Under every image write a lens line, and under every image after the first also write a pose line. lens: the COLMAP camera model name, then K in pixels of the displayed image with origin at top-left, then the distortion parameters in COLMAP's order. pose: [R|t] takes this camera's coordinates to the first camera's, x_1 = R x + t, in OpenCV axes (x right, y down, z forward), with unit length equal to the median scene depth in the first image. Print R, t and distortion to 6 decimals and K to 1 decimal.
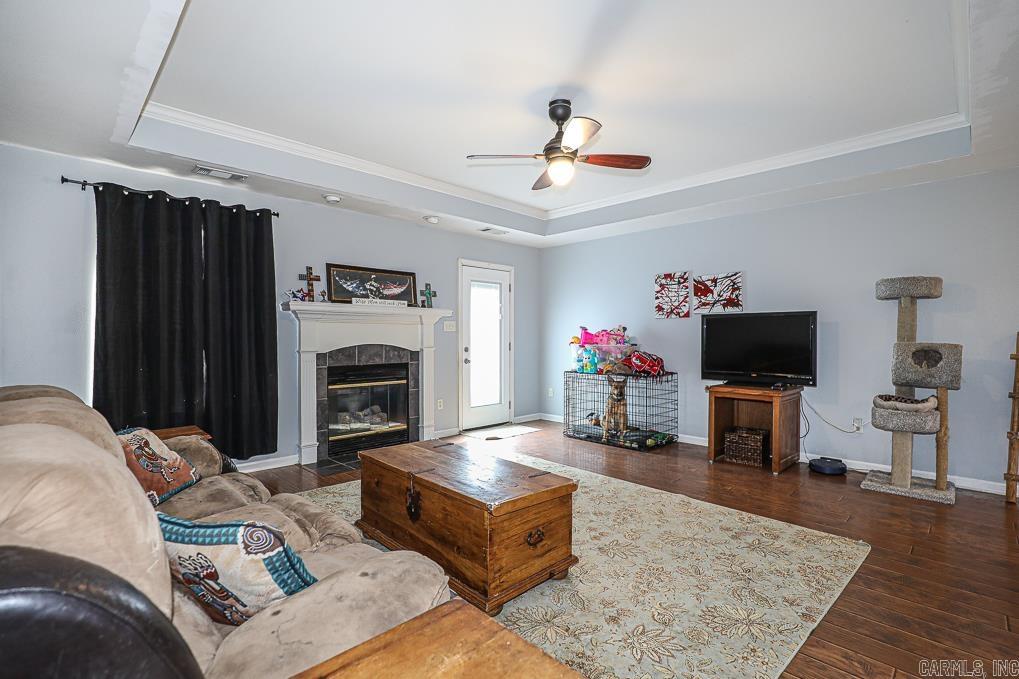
lens RADIAL K [[467.8, 0, 516.5], [0, 467.8, 339.1], [0, 0, 1]] dist [-0.024601, 0.002324]
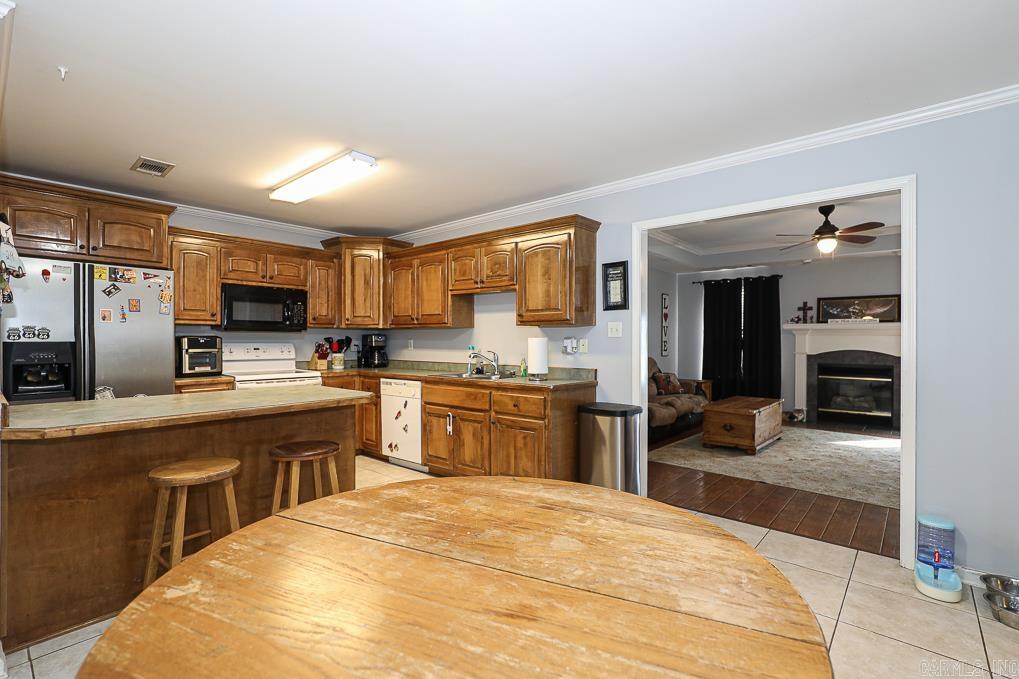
lens RADIAL K [[467.8, 0, 506.0], [0, 467.8, 343.7], [0, 0, 1]] dist [-0.024601, 0.002324]
pose [[0.045636, 0.008603, -0.998921, 1.066448], [-0.011333, 0.999903, 0.008094, -0.008224], [0.998894, 0.010951, 0.045729, -0.122771]]
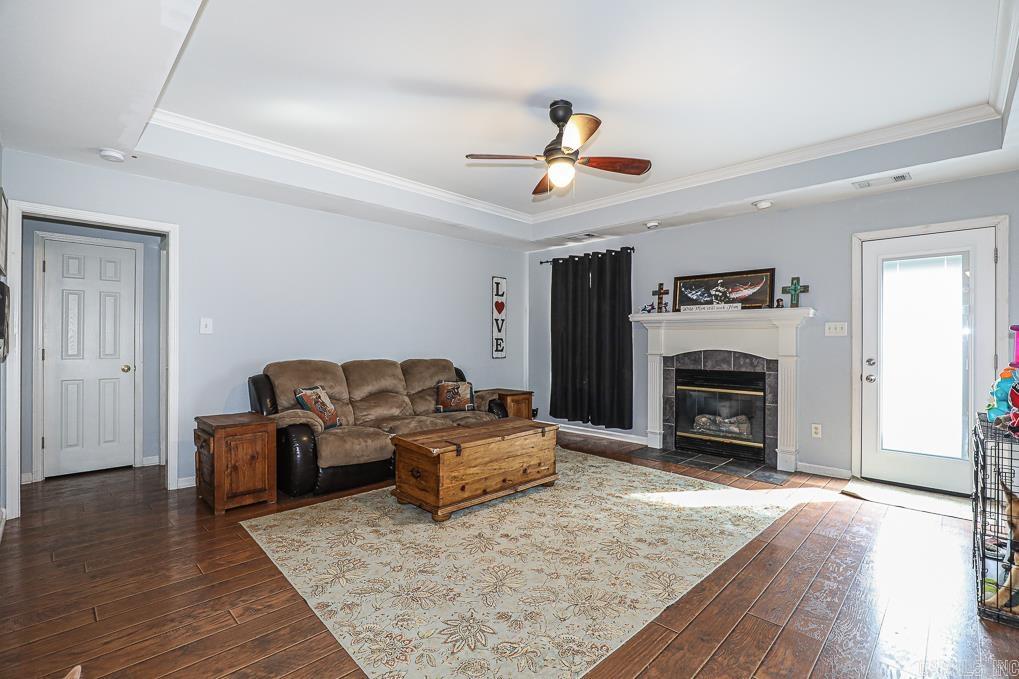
lens RADIAL K [[467.8, 0, 517.6], [0, 467.8, 335.5], [0, 0, 1]] dist [-0.024601, 0.002324]
pose [[0.013329, -0.012914, -0.999828, 0.690248], [-0.011718, 0.999846, -0.013070, -0.002189], [0.999843, 0.011890, 0.013175, 0.576449]]
